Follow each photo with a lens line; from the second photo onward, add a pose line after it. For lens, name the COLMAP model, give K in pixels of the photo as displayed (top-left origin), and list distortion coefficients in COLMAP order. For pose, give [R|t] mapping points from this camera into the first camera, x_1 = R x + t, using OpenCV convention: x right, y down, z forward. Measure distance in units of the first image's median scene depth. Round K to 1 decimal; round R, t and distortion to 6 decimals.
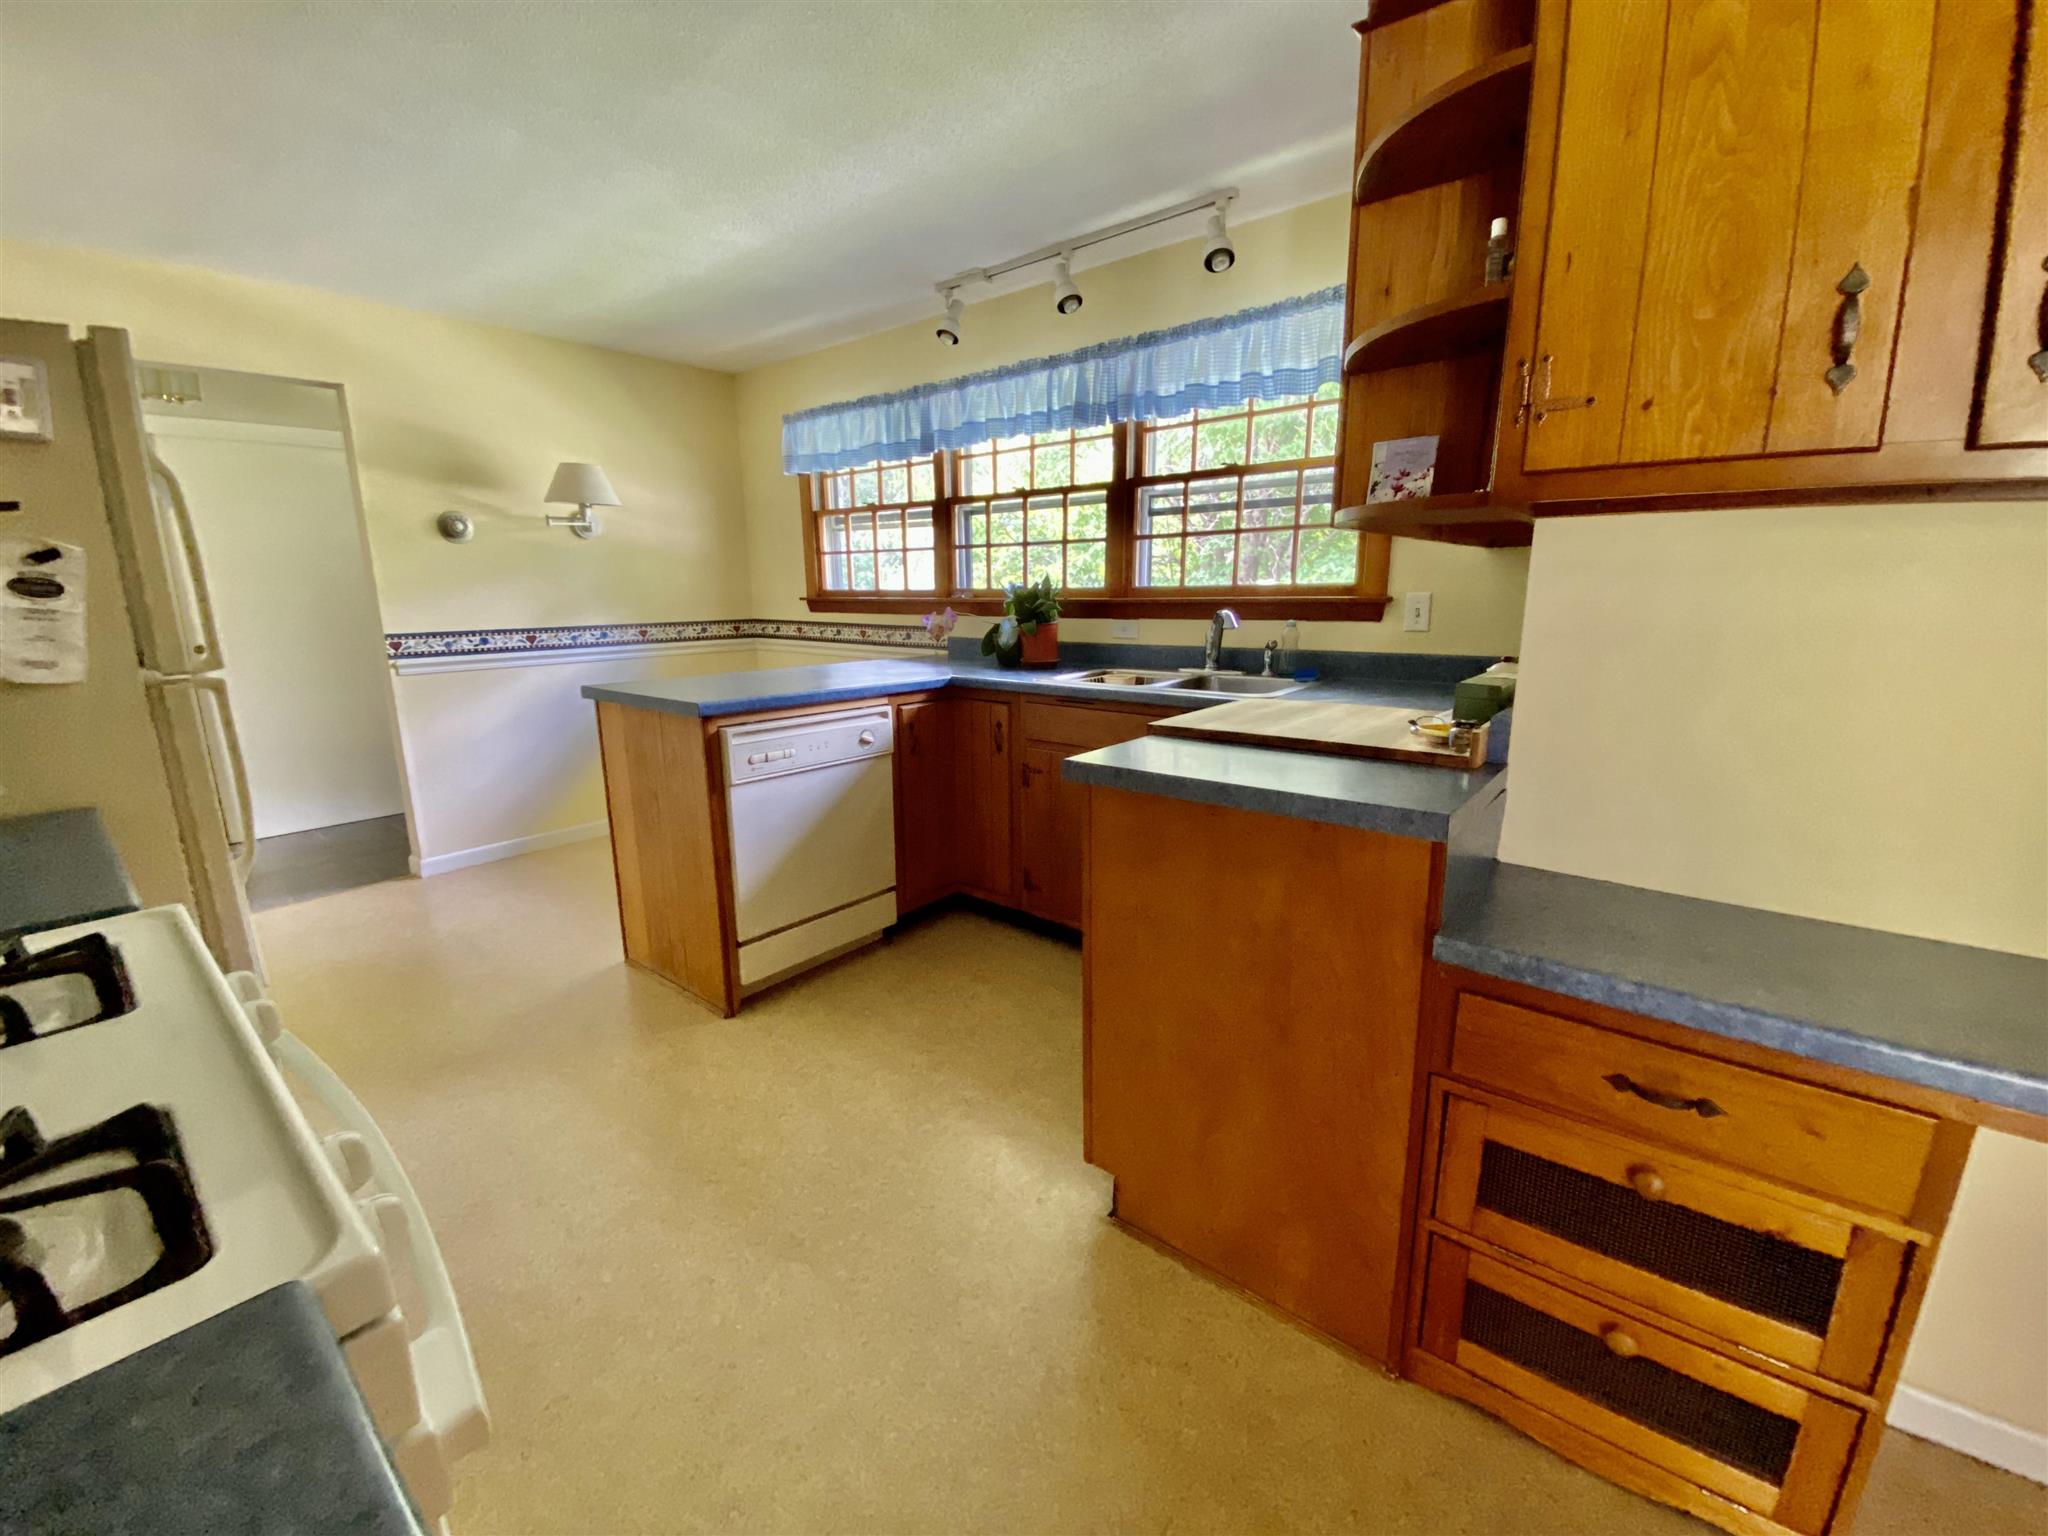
lens RADIAL K [[833.8, 0, 1017.5], [0, 833.8, 769.5], [0, 0, 1]] dist [0.017557, -0.018054]
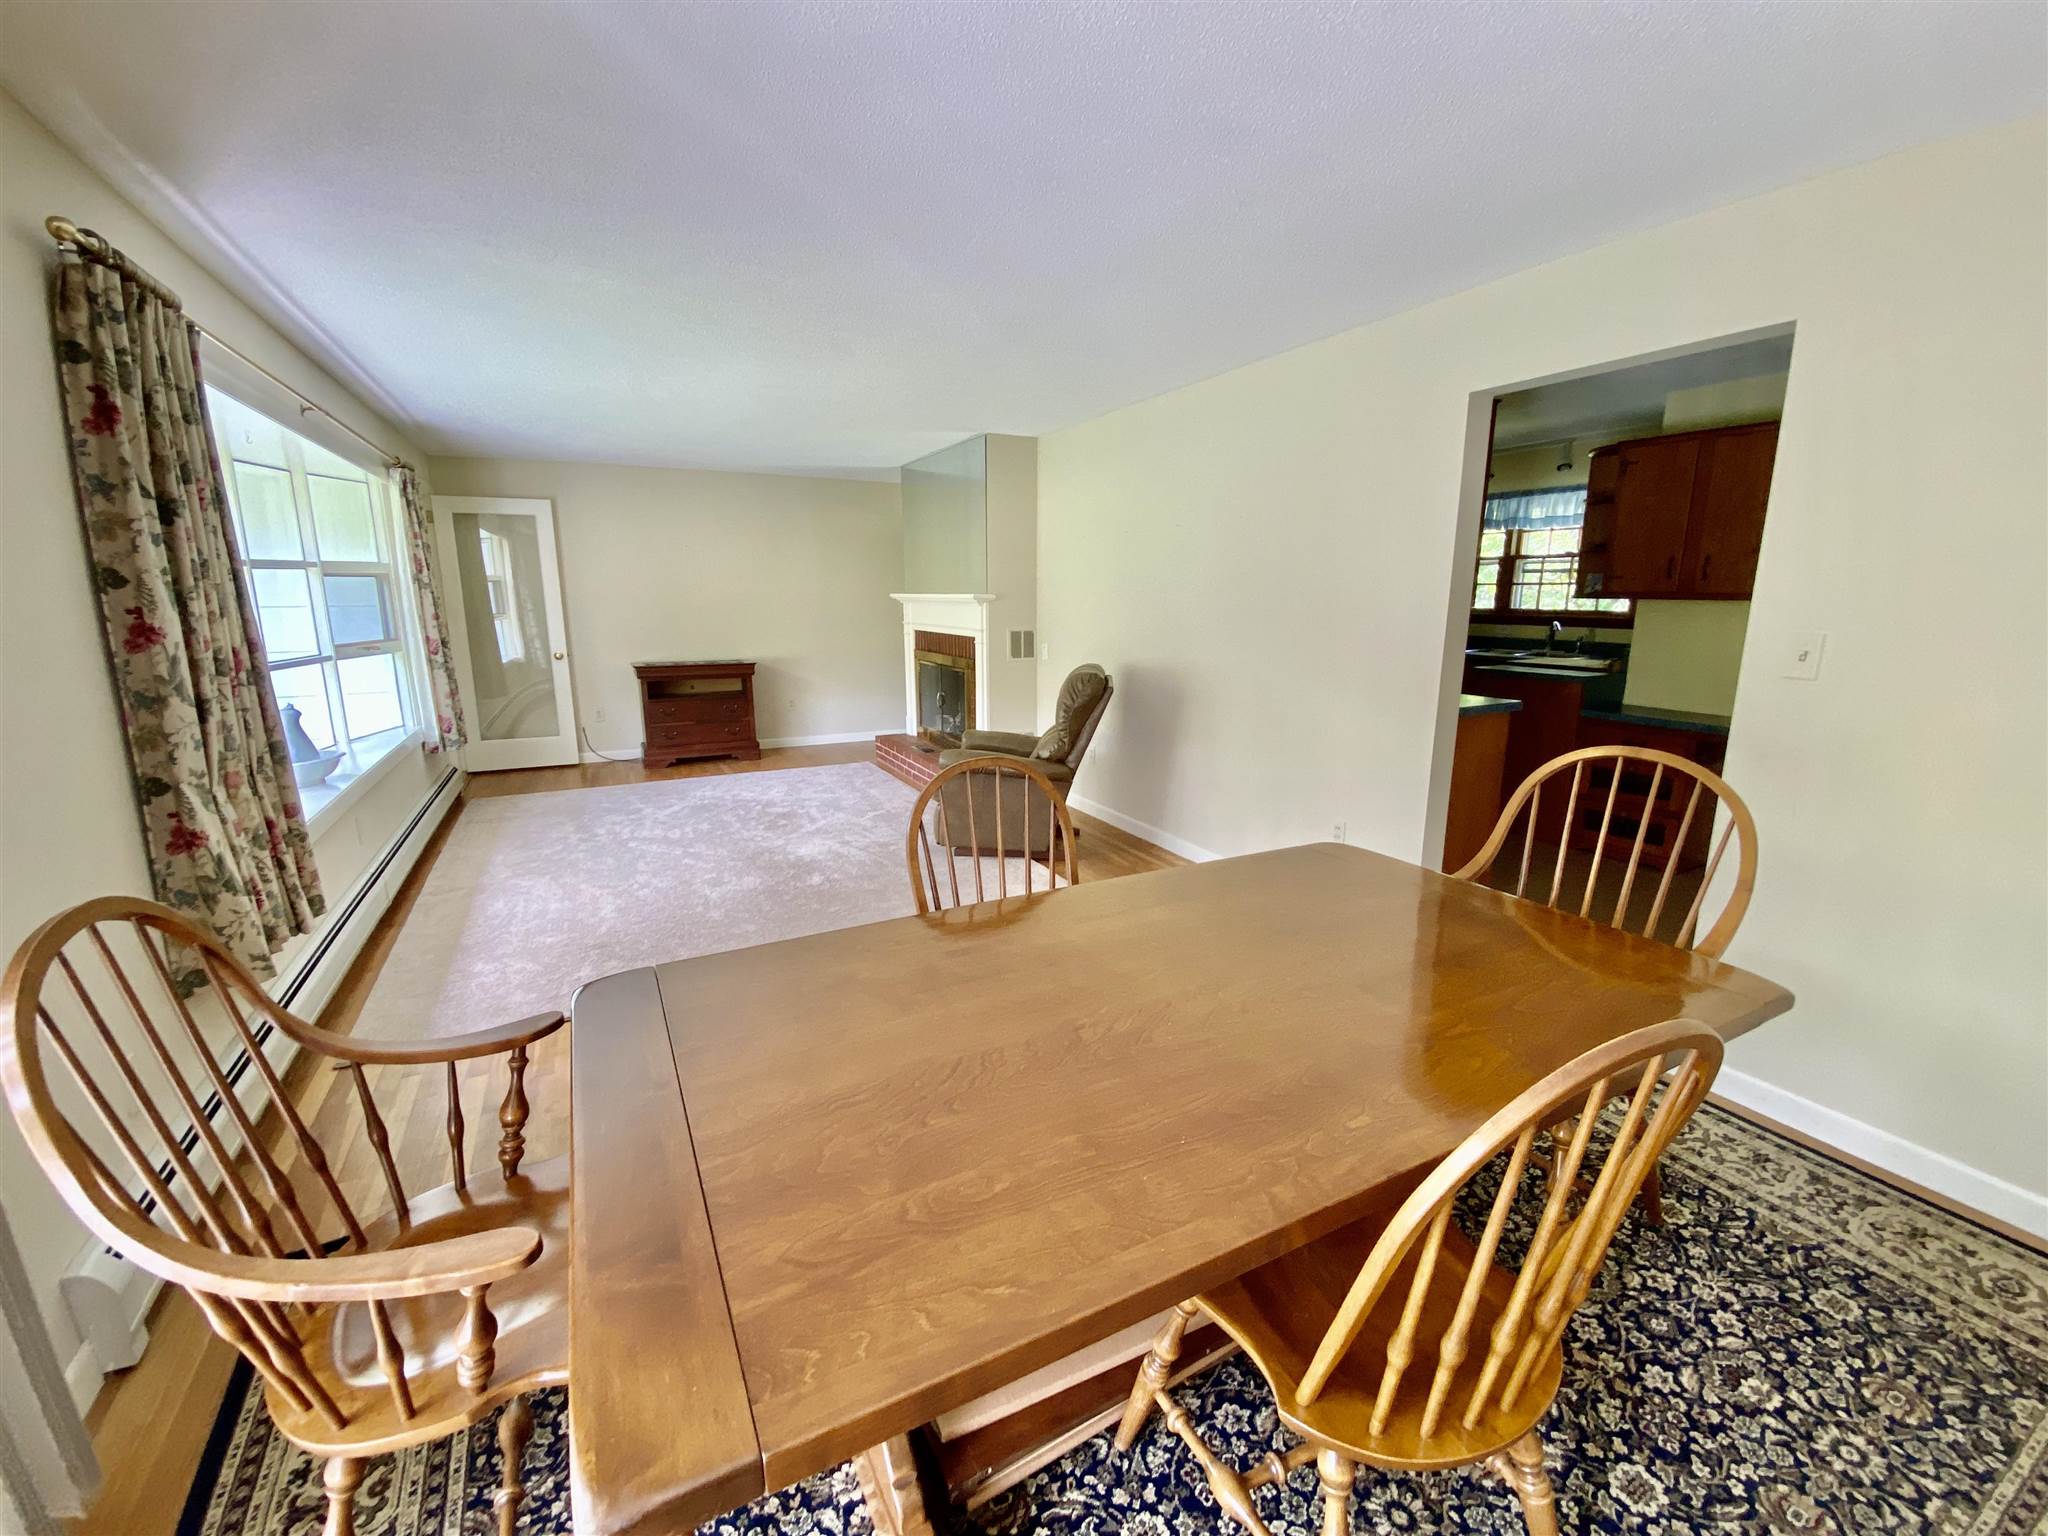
lens RADIAL K [[833.8, 0, 1017.5], [0, 833.8, 769.5], [0, 0, 1]] dist [0.017557, -0.018054]
pose [[0.915567, 0.085684, -0.392931, -0.124625], [-0.085139, 0.996191, 0.018850, 0.236180], [0.393049, 0.016195, 0.919375, -1.350598]]
